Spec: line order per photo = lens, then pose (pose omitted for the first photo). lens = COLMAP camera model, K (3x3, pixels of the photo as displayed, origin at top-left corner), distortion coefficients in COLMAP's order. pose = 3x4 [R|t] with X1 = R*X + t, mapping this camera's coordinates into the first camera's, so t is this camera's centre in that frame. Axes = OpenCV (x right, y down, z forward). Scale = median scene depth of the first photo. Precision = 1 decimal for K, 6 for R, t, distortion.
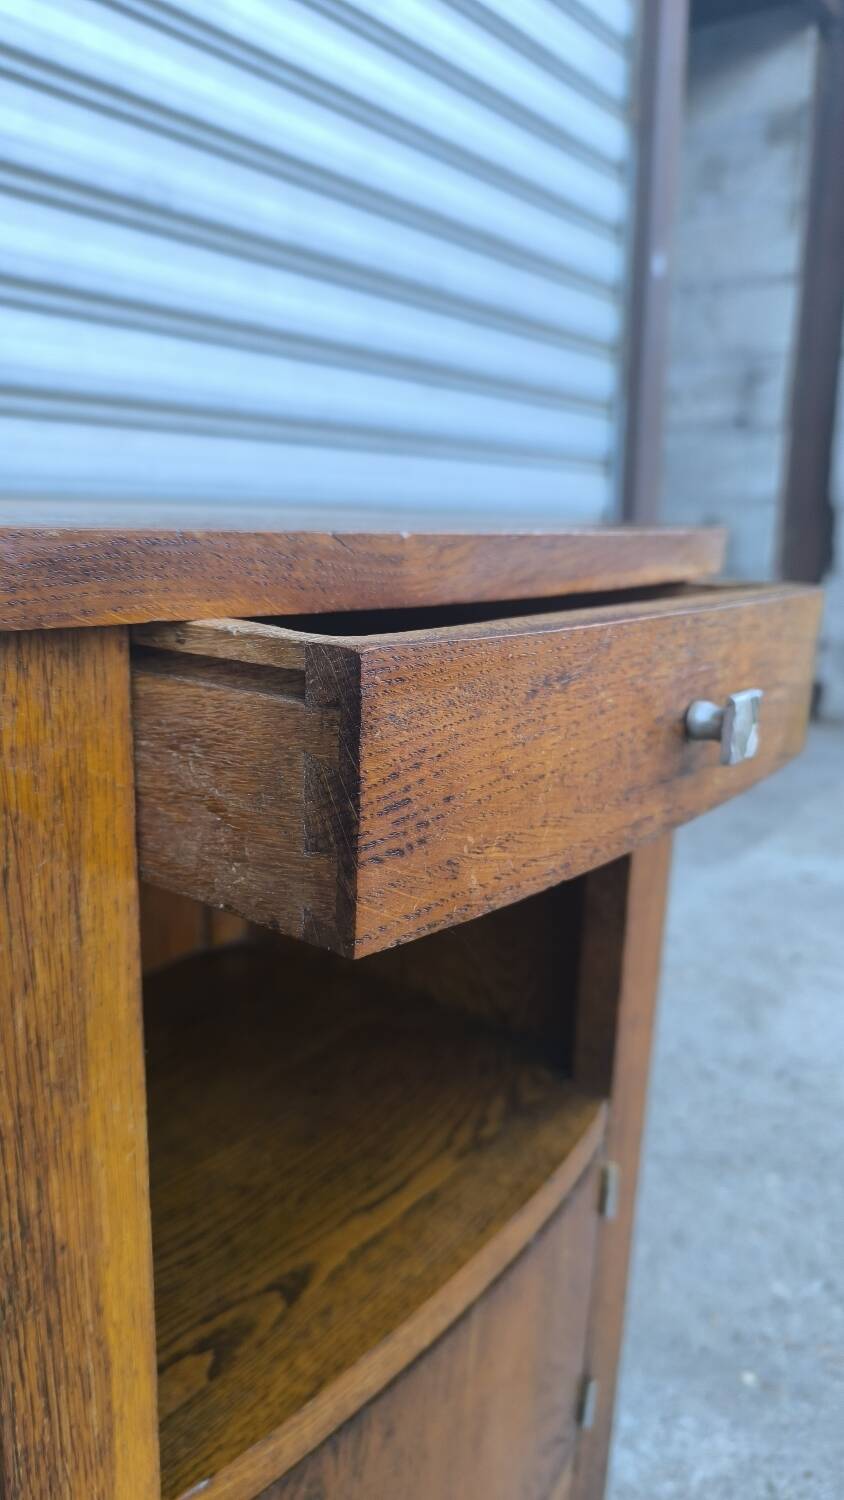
lens RADIAL K [[1067.0, 0, 421.4], [0, 1067.0, 754.7], [0, 0, 1]] dist [0.003800, -0.041431]
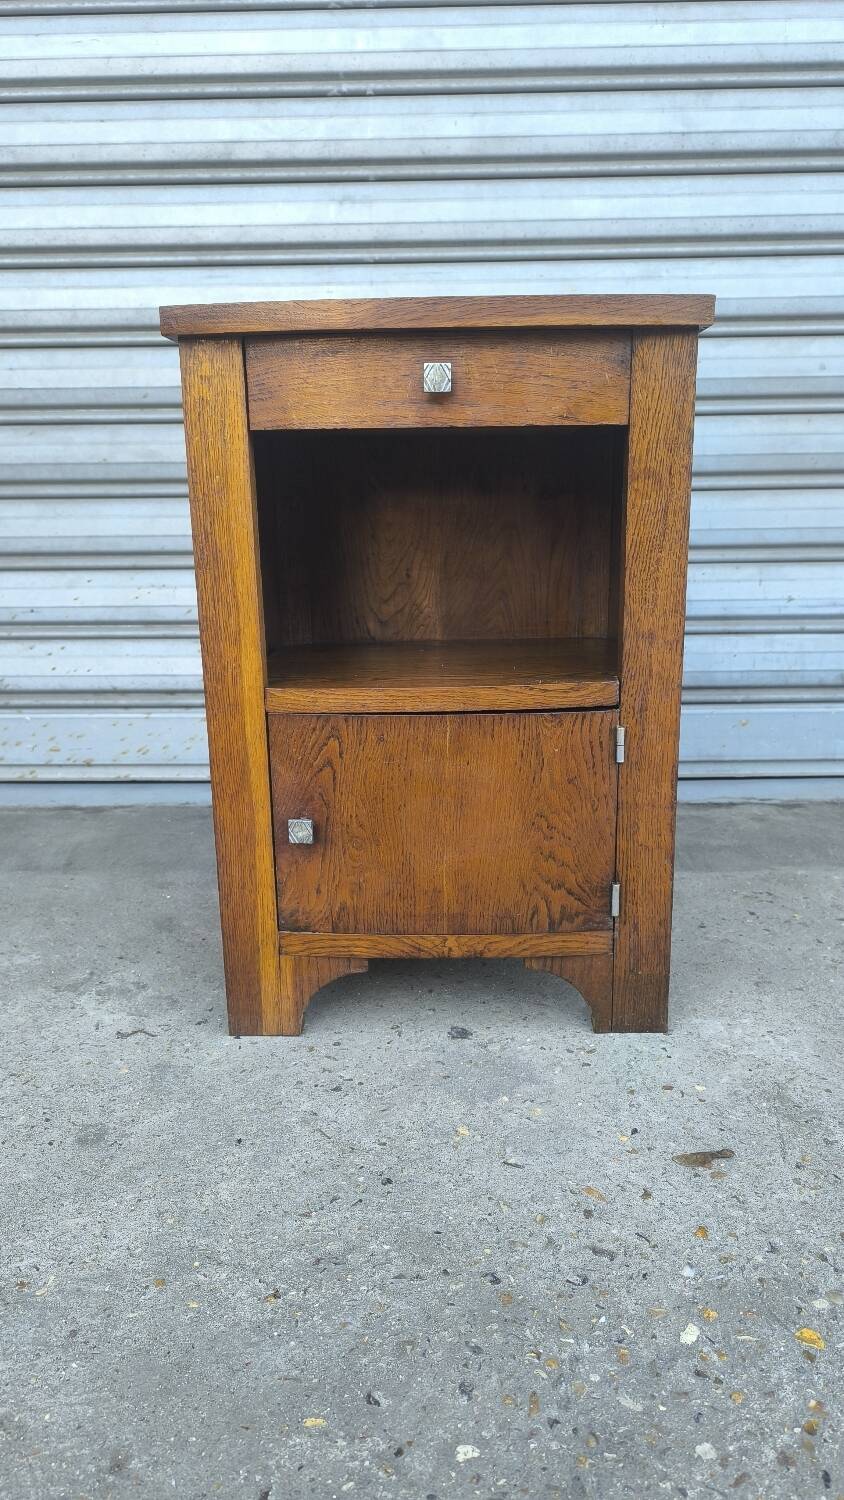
lens RADIAL K [[1026.9, 0, 426.6], [0, 1026.9, 752.4], [0, 0, 1]] dist [0.031035, -0.035746]
pose [[0.577886, 0.159674, -0.800345, 1.475563], [-0.154834, 0.984313, 0.084580, 0.405379], [0.801295, 0.075043, 0.593544, -0.155400]]
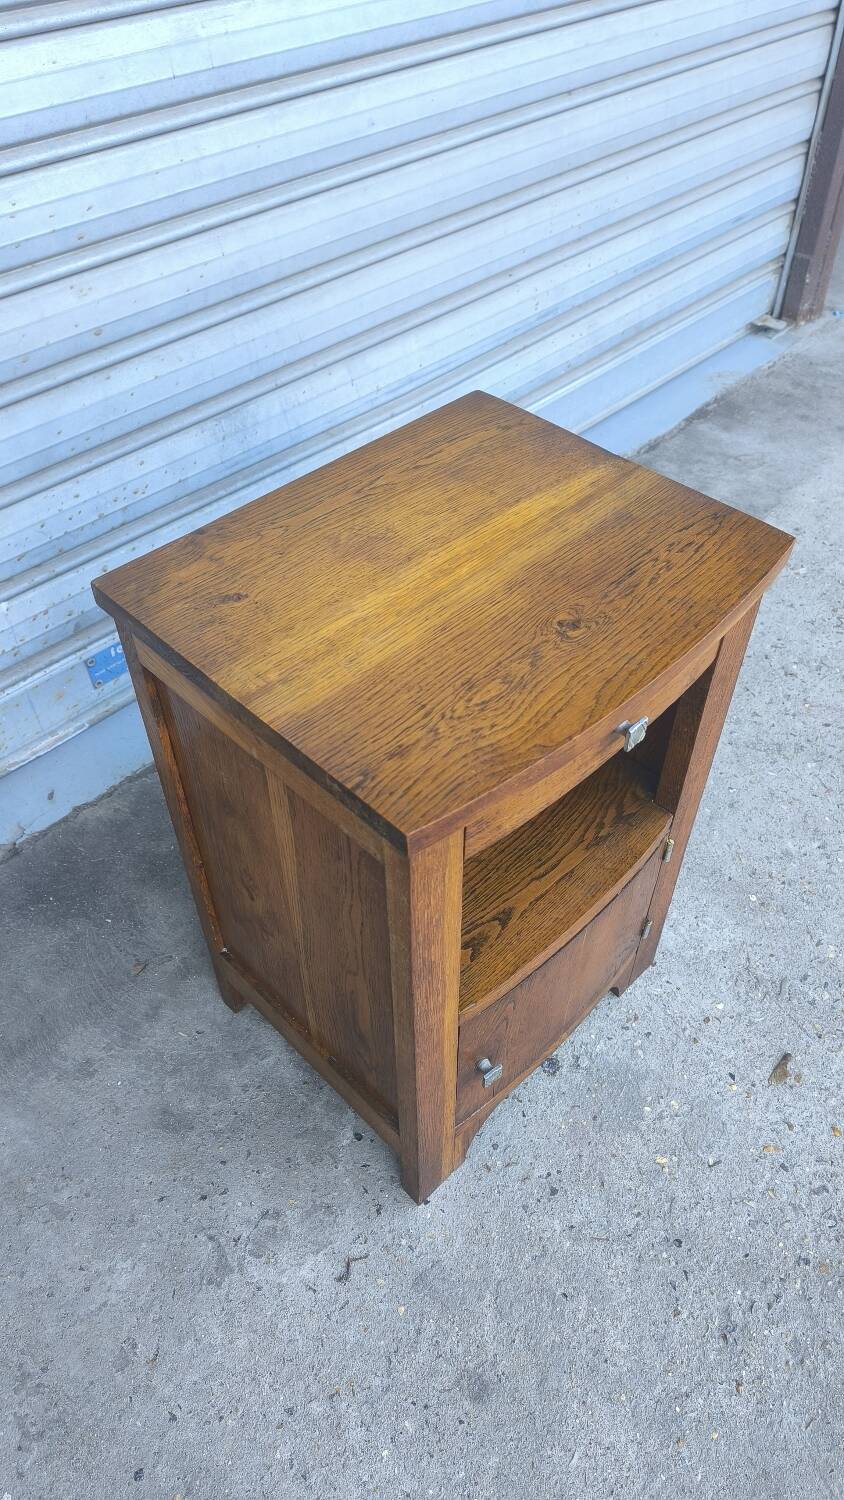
lens RADIAL K [[1023.3, 0, 421.5], [0, 1023.3, 748.1], [0, 0, 1]] dist [0.036515, -0.039043]
pose [[0.987826, 0.079599, -0.133657, -0.029551], [0.005414, 0.841067, 0.540904, -0.855932], [0.155470, -0.535042, 0.830397, -0.550014]]
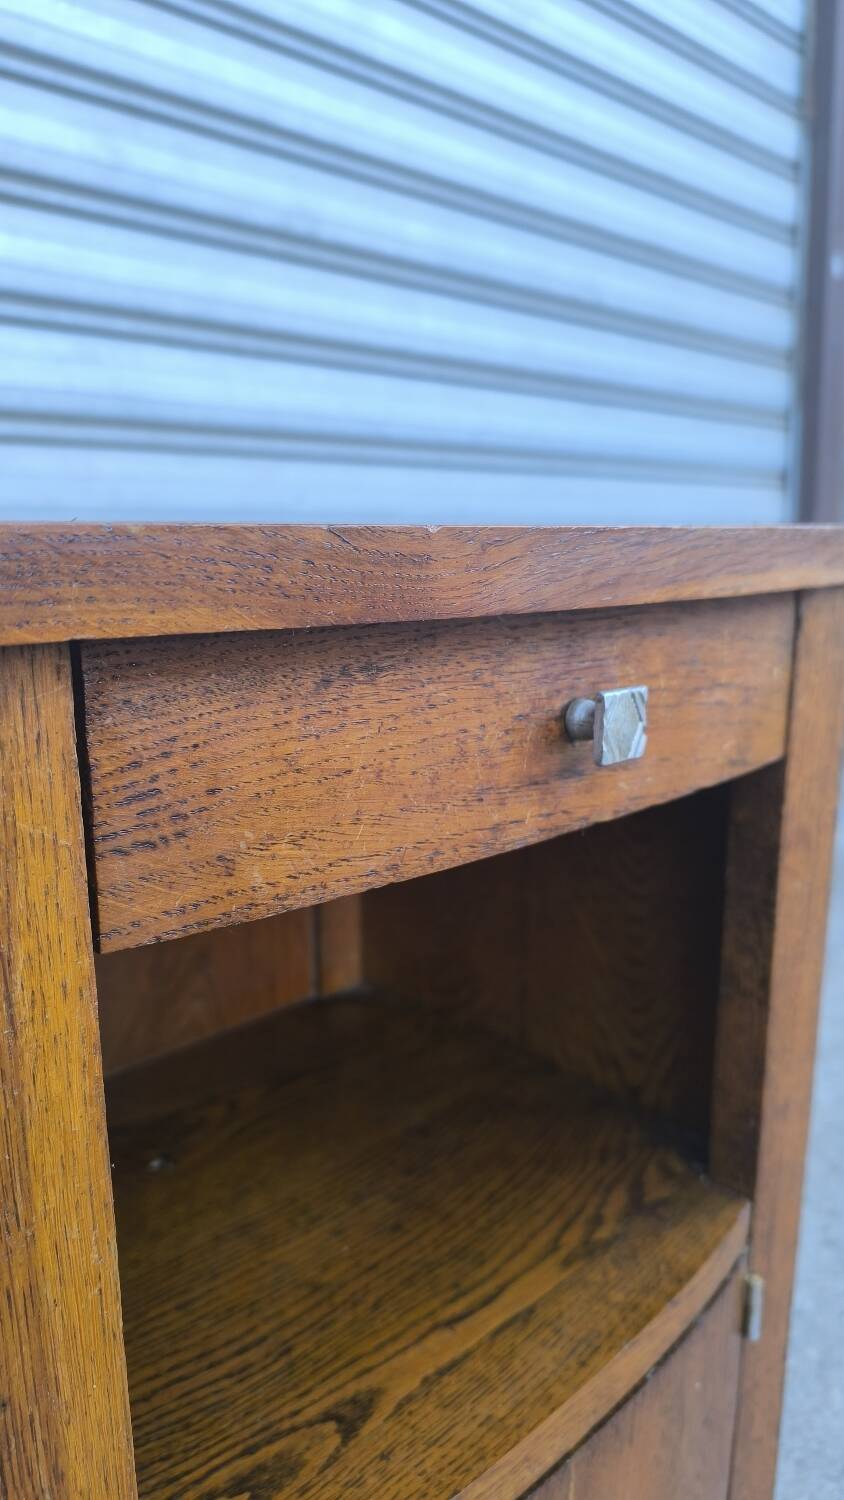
lens RADIAL K [[1064.1, 0, 424.7], [0, 1064.1, 751.3], [0, 0, 1]] dist [-0.004330, -0.023685]
pose [[0.986629, -0.002390, -0.162964, 0.068079], [-0.002458, 0.999560, -0.029543, -0.009963], [0.162963, 0.029549, 0.986190, 0.136719]]
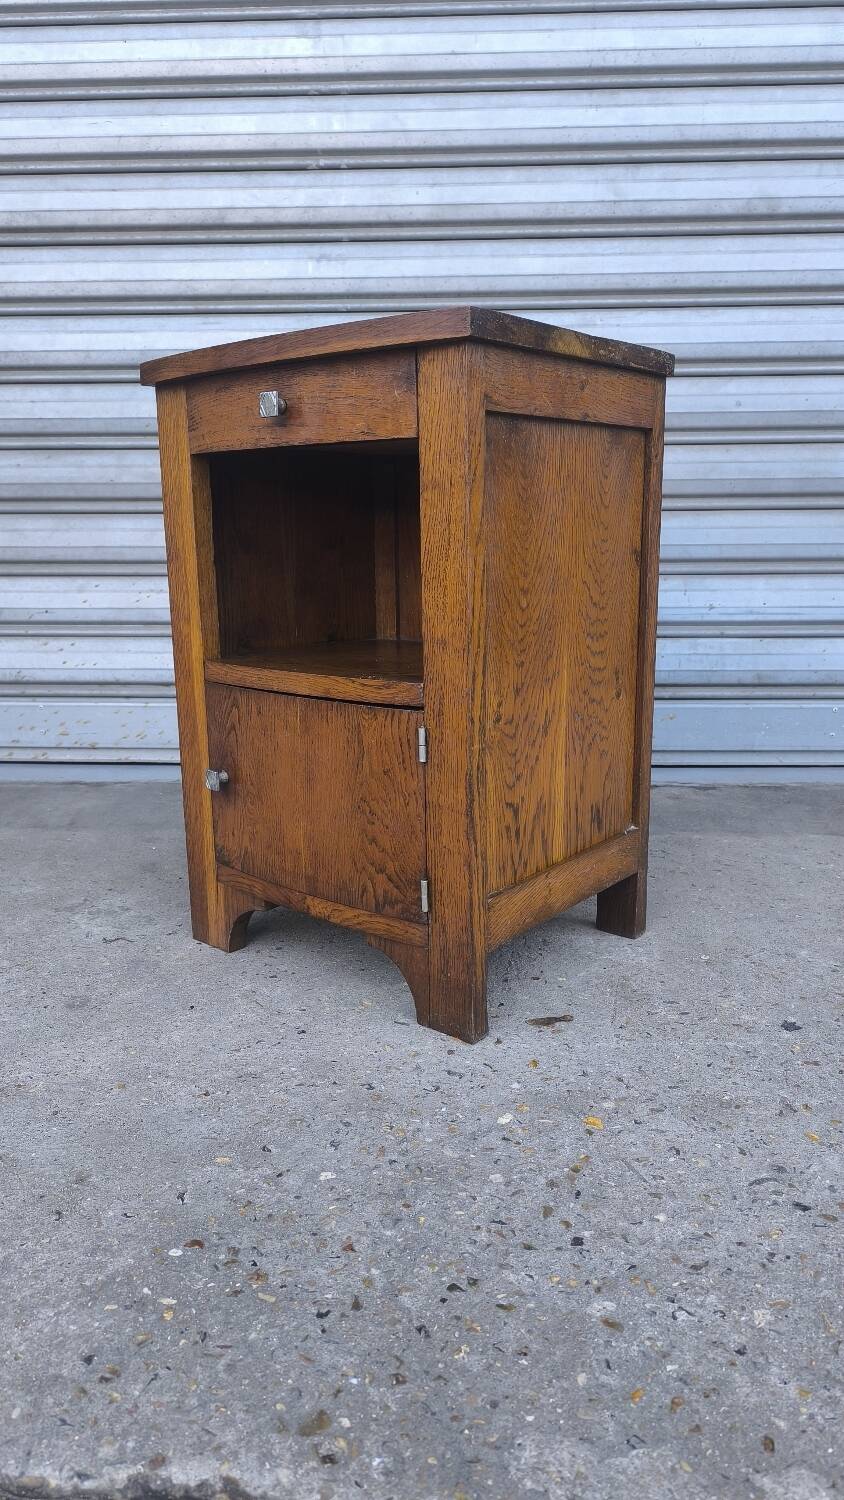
lens RADIAL K [[1021.5, 0, 420.4], [0, 1021.5, 756.2], [0, 0, 1]] dist [0.037352, -0.047009]
pose [[0.558915, 0.151106, -0.815341, 1.983578], [-0.165380, 0.983816, 0.068961, 0.475563], [0.812566, 0.096298, 0.574860, -0.247227]]
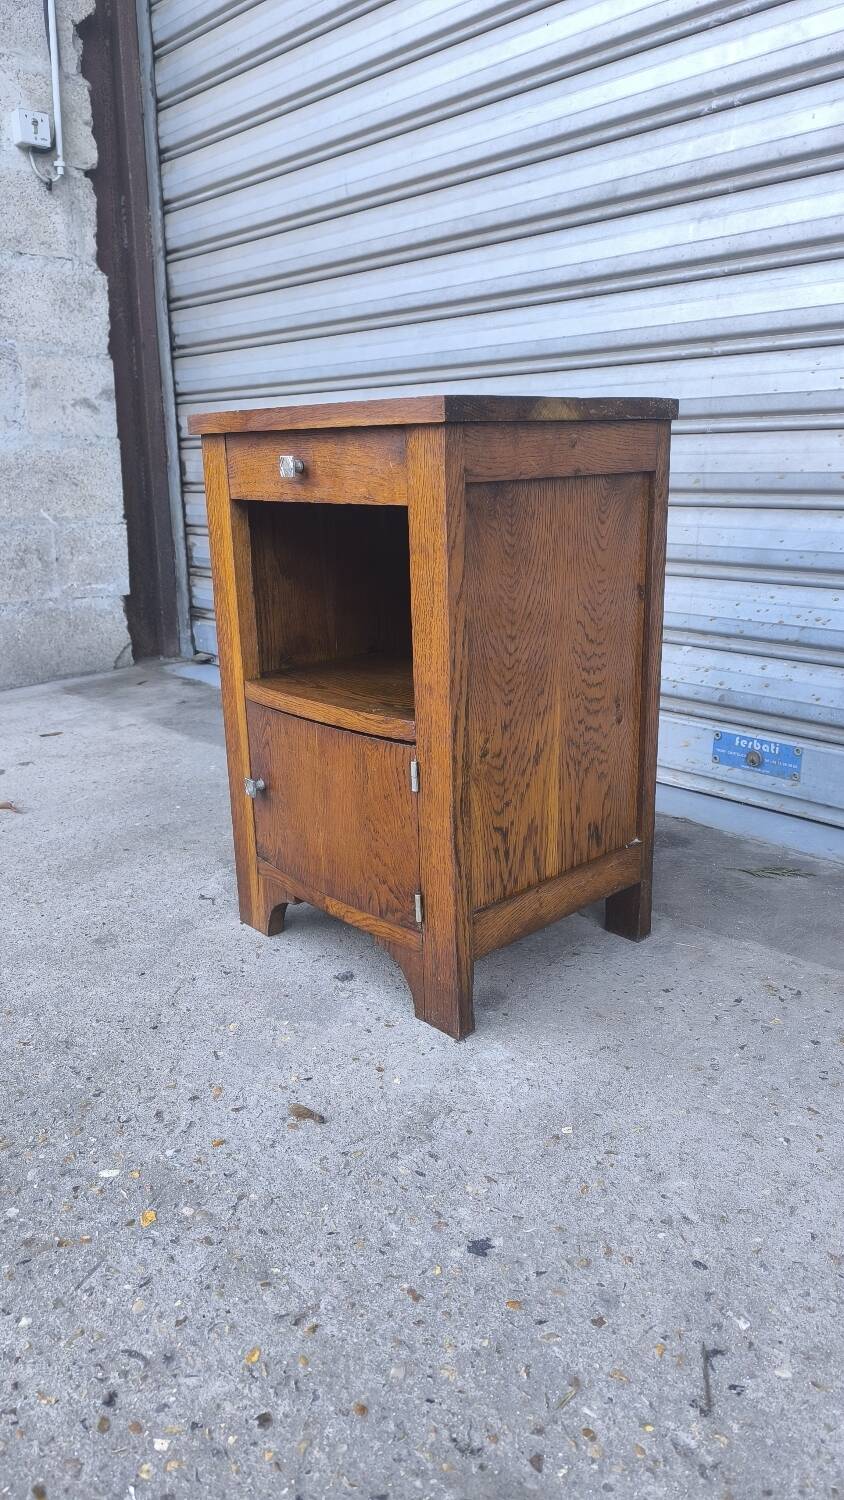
lens RADIAL K [[1023.3, 0, 421.5], [0, 1023.3, 748.1], [0, 0, 1]] dist [0.036515, -0.039043]
pose [[-0.188479, 0.243787, -0.951338, 2.194090], [-0.211230, 0.935964, 0.281697, -0.156456], [0.959092, 0.254045, -0.124914, 1.465315]]
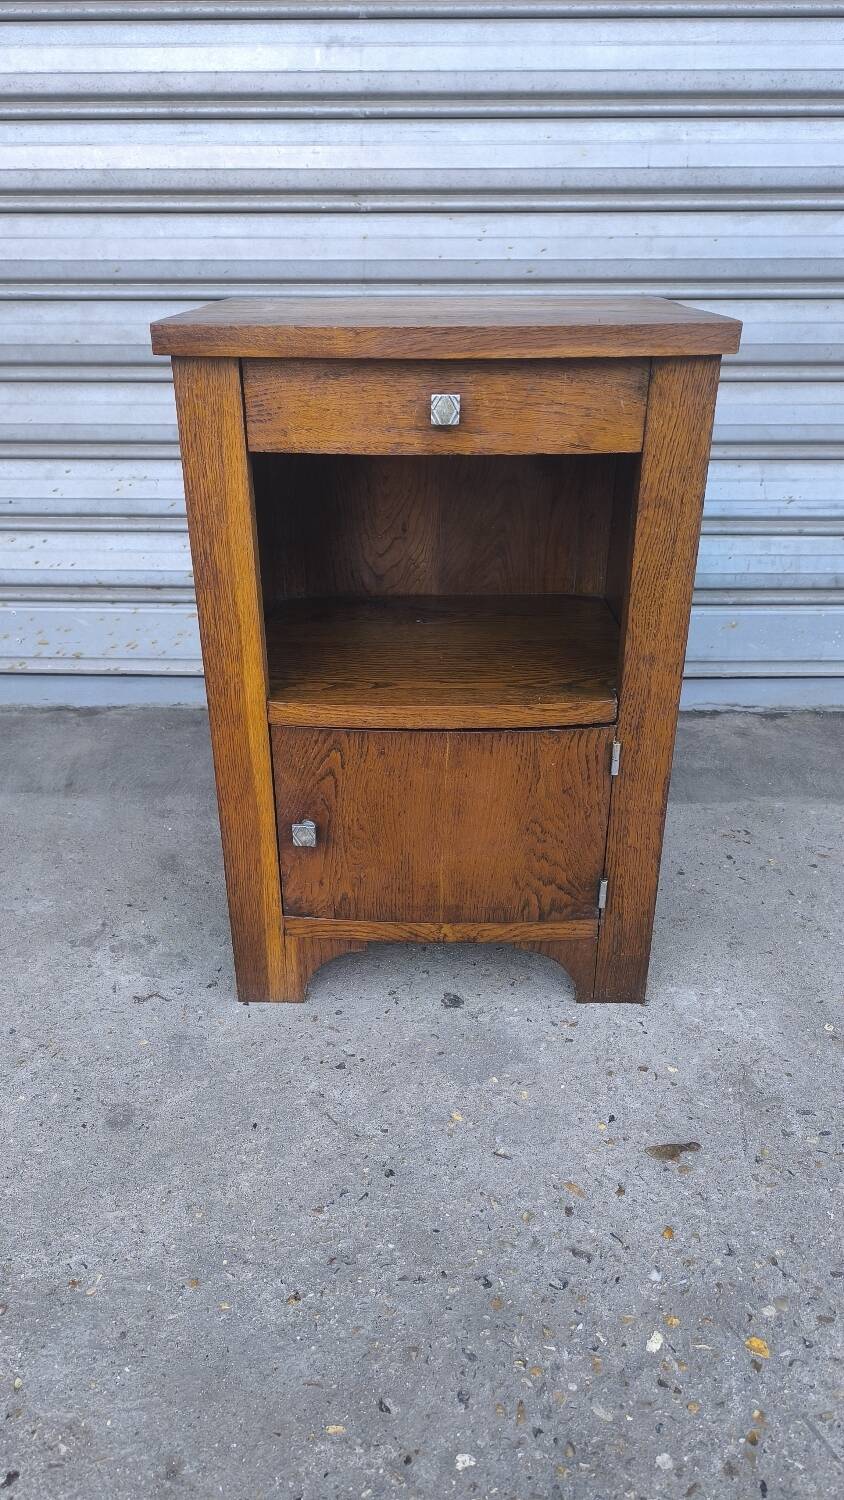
lens RADIAL K [[1023.3, 0, 410.2], [0, 1023.3, 750.9], [0, 0, 1]] dist [0.033861, -0.036784]
pose [[0.580926, 0.328023, -0.744934, 1.378088], [-0.164857, 0.943649, 0.286964, 0.005721], [0.797087, -0.043897, 0.602267, -0.217735]]
